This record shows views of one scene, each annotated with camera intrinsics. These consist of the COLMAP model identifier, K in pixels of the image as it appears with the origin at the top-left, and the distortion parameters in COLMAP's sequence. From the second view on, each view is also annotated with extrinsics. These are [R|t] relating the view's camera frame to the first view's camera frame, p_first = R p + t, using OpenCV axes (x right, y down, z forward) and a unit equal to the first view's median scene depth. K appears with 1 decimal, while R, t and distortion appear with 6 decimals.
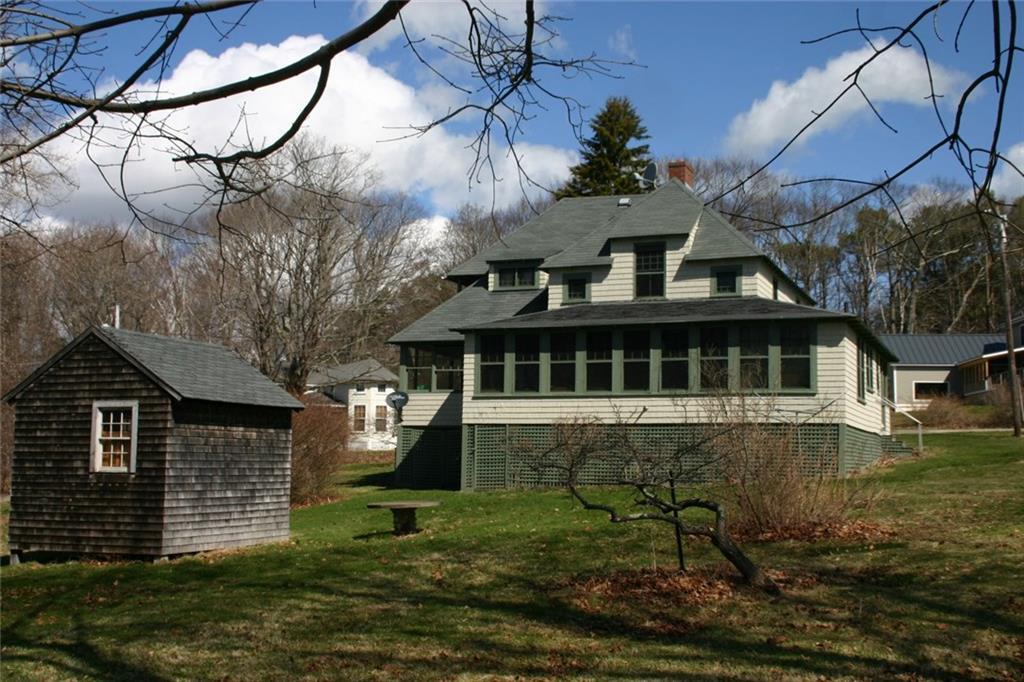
lens RADIAL K [[1254.9, 0, 512.4], [0, 1254.9, 339.5], [0, 0, 1]] dist [0.004609, 0.000000]
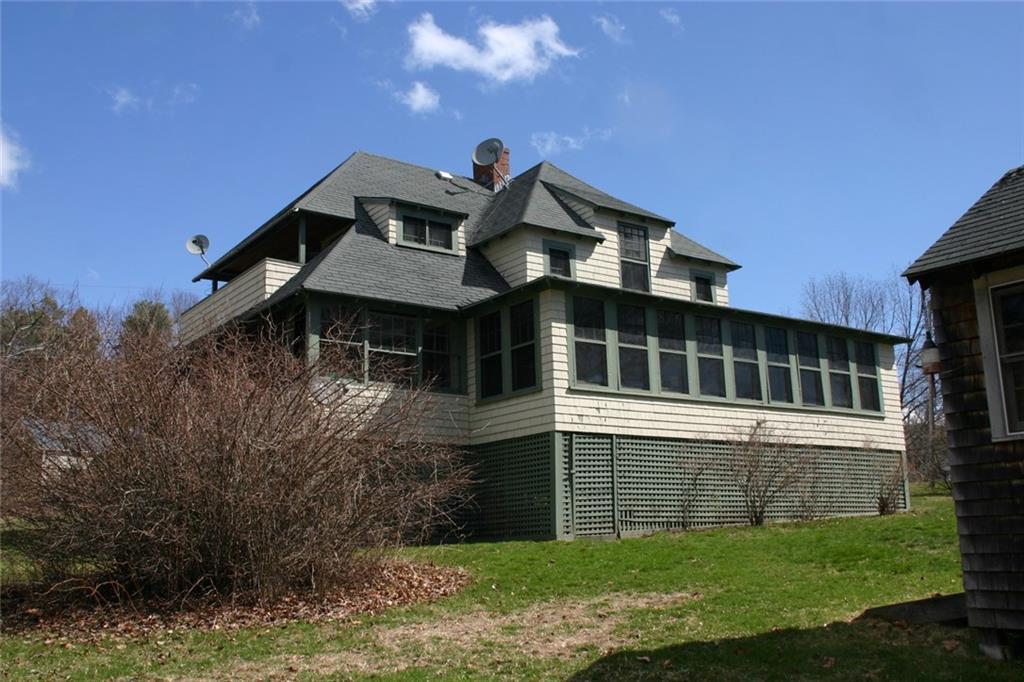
lens RADIAL K [[1007.6, 0, 512.2], [0, 1007.6, 344.2], [0, 0, 1]] dist [-0.086214, 0.000000]
pose [[0.546064, 0.145101, 0.825082, -0.467273], [-0.051538, 0.988839, -0.139791, 0.095477], [-0.836157, 0.033812, 0.547448, 0.744764]]
